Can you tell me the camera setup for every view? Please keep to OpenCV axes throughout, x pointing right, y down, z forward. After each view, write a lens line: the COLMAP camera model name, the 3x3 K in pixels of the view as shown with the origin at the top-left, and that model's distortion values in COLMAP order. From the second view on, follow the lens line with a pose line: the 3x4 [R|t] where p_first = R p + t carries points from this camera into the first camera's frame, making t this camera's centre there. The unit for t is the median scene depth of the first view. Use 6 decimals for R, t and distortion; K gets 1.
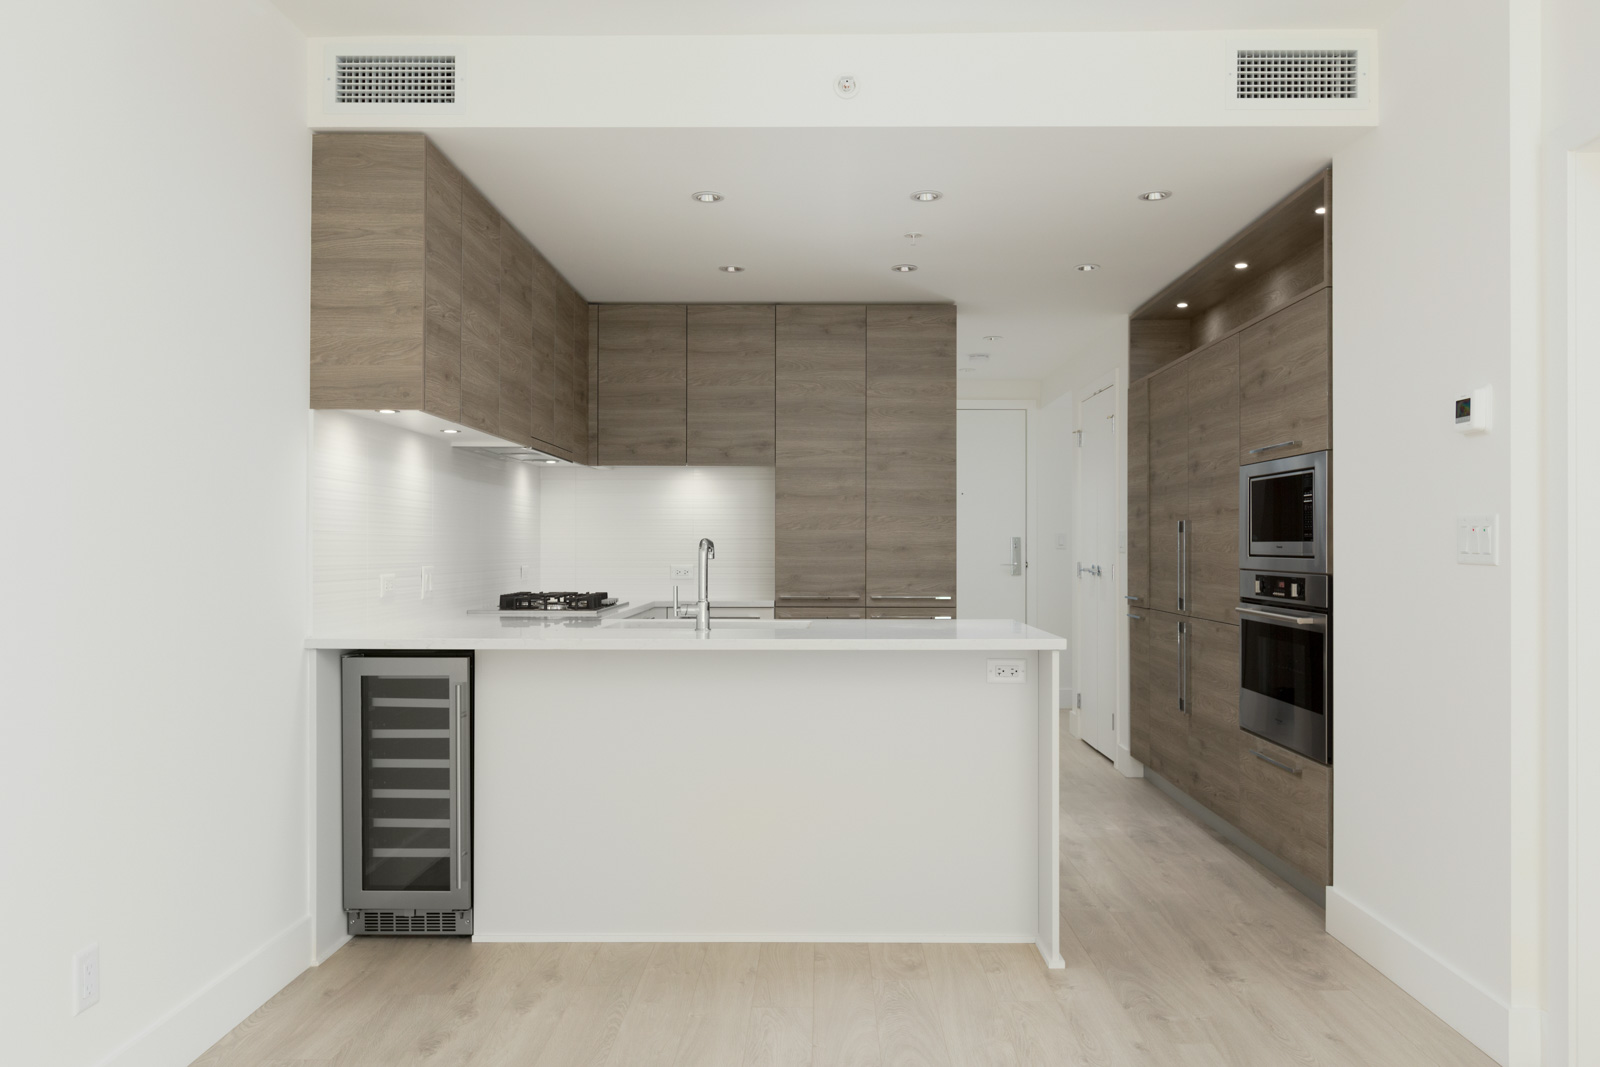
lens RADIAL K [[1142.2, 0, 800.0], [0, 1142.2, 533.5], [0, 0, 1]] dist [0.000359, -0.000037]
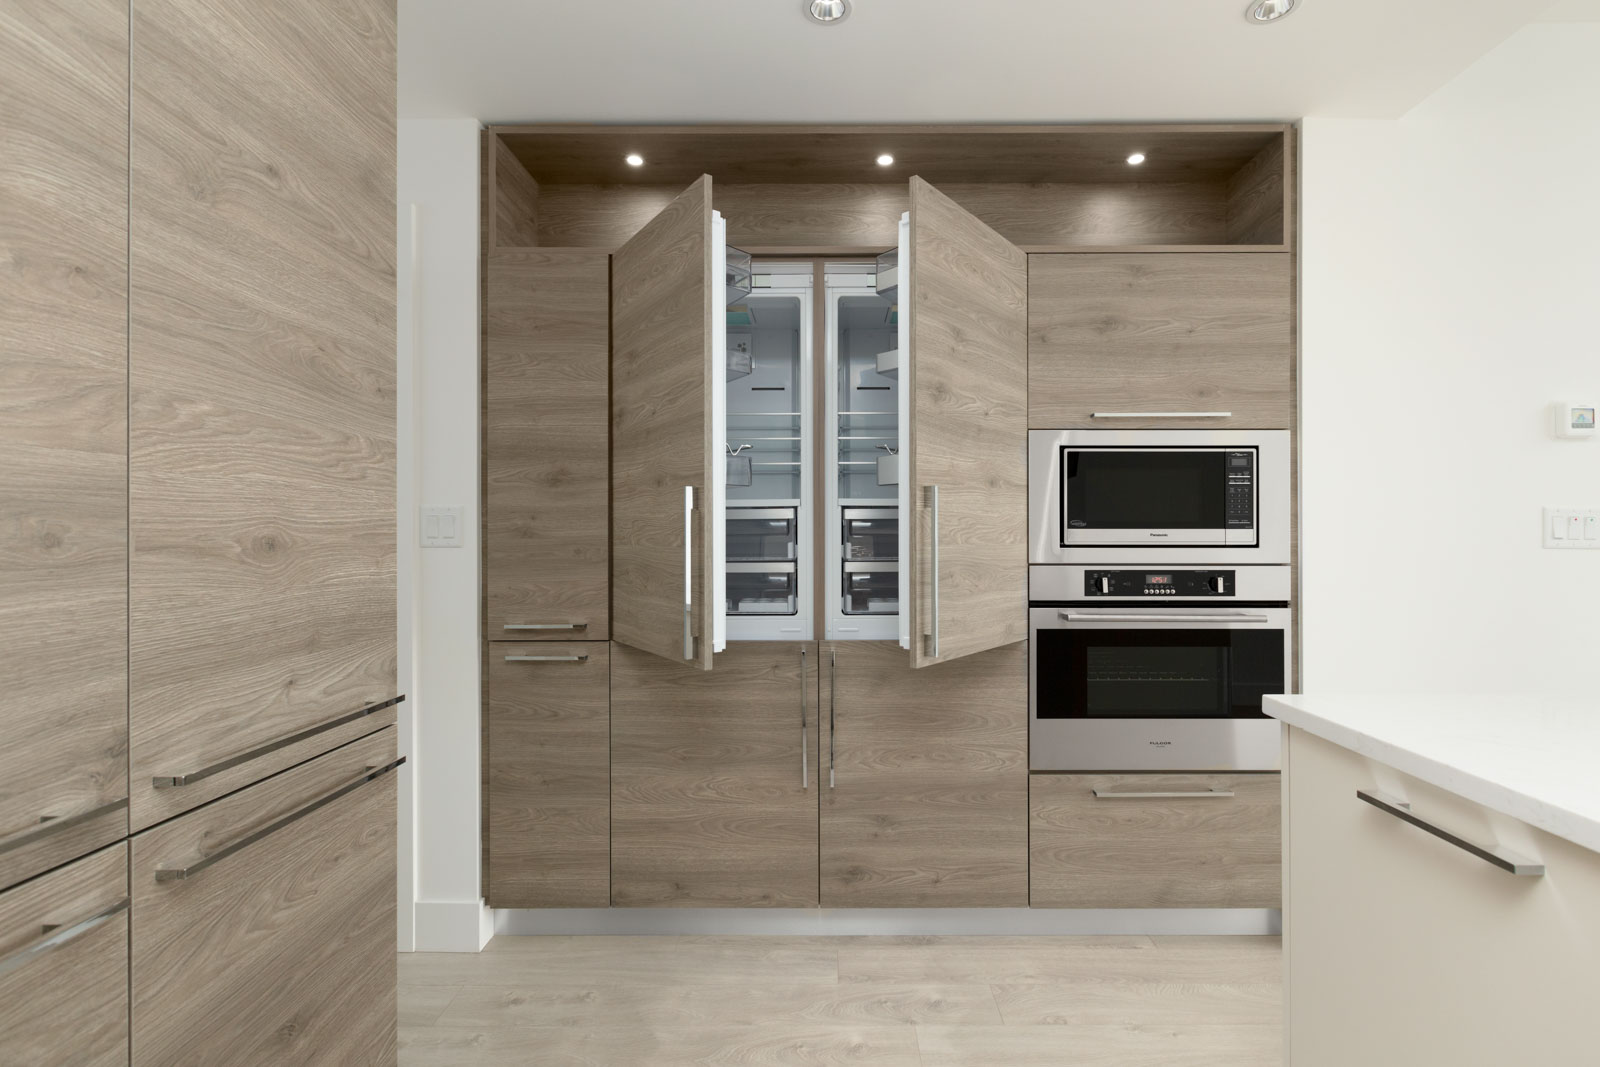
lens RADIAL K [[728.1, 0, 814.6], [0, 728.1, 528.9], [0, 0, 1]] dist [-0.001563, -0.000413]
pose [[-0.025612, 0.005704, 0.999656, -0.074362], [-0.011165, 0.999920, -0.005992, 0.009156], [-0.999610, -0.011314, -0.025546, 0.884517]]
